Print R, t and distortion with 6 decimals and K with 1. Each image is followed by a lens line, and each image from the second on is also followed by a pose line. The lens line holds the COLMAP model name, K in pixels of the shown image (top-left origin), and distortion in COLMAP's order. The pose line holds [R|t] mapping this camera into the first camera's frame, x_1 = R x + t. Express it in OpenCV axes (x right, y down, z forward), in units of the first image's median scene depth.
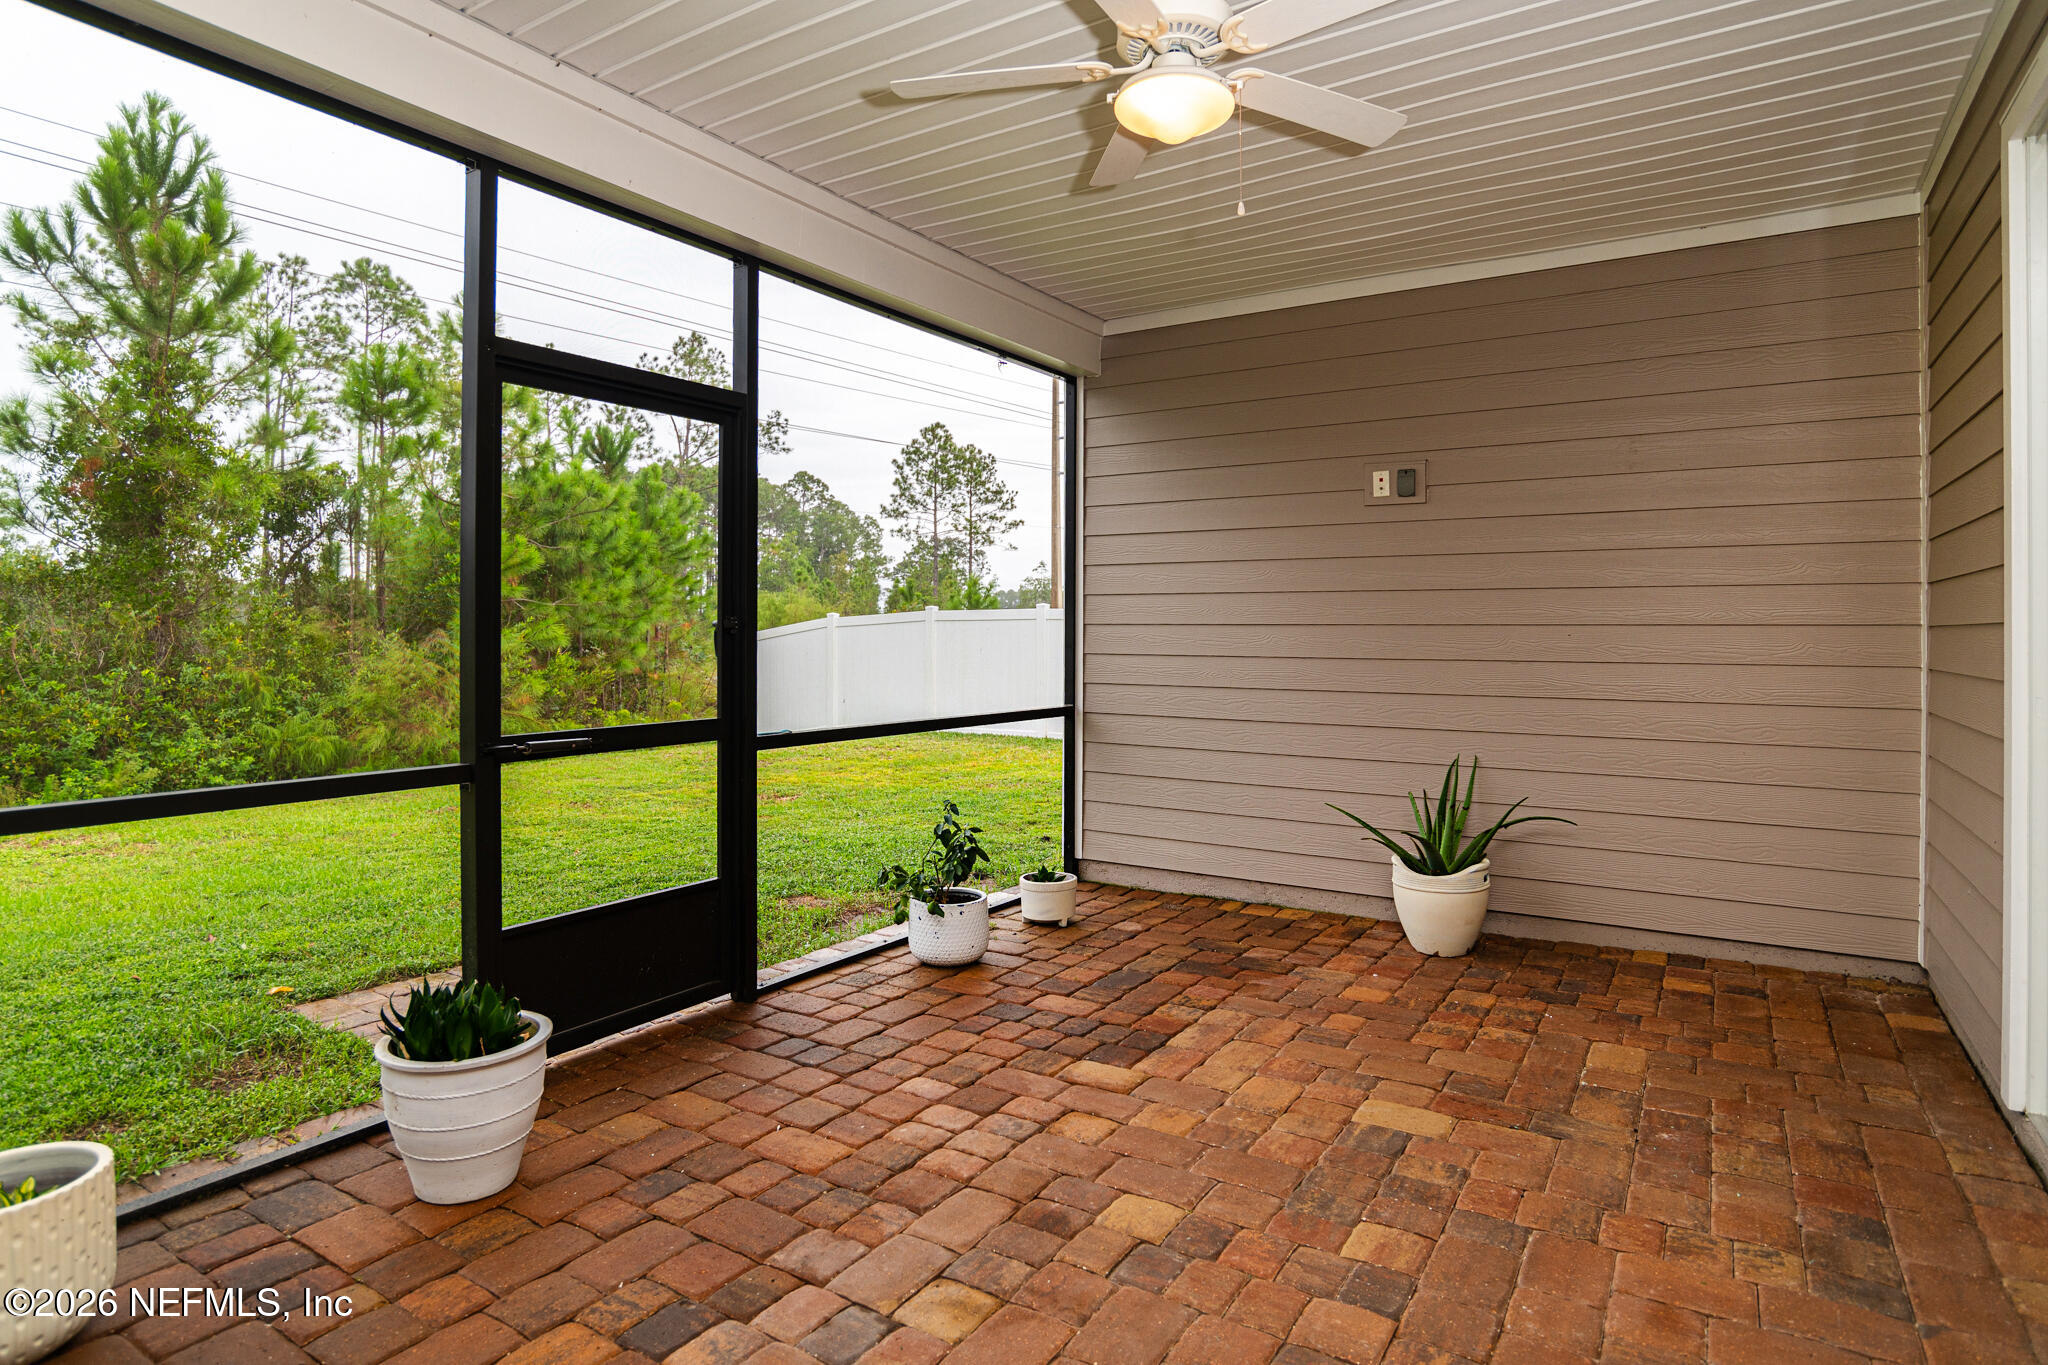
lens RADIAL K [[1068.4, 0, 1033.3], [0, 1068.4, 620.8], [0, 0, 1]] dist [-0.019819, -0.003913]
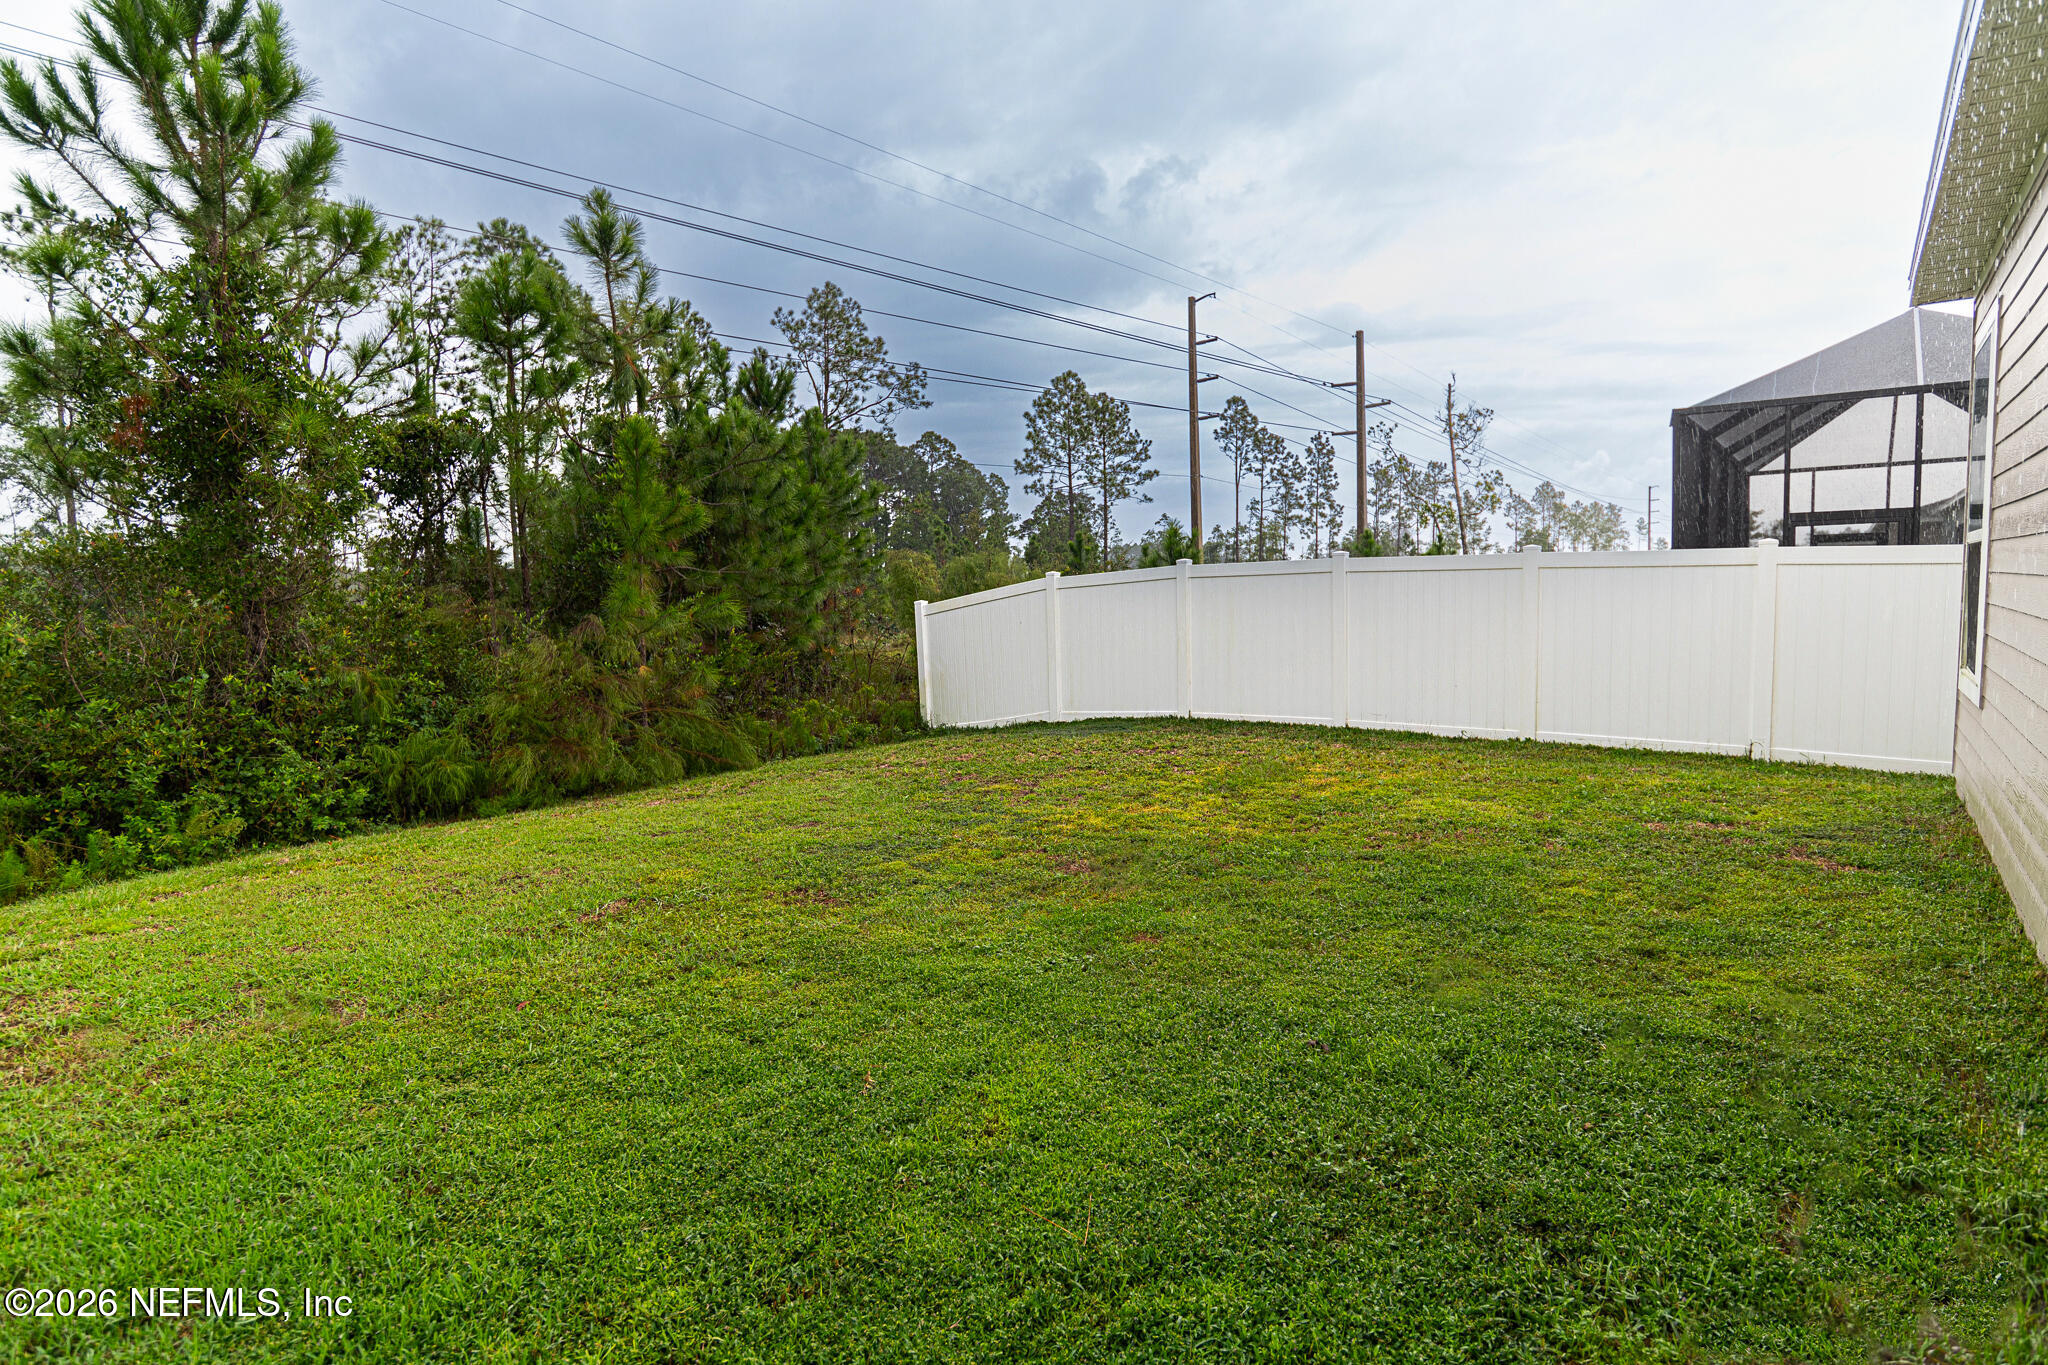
lens RADIAL K [[1068.4, 0, 1010.5], [0, 1068.4, 679.6], [0, 0, 1]] dist [-0.019819, -0.003913]
pose [[0.989560, -0.013882, -0.143450, -0.097646], [0.027561, 0.995208, 0.093813, -0.003889], [0.141461, -0.096787, 0.985201, 0.183024]]
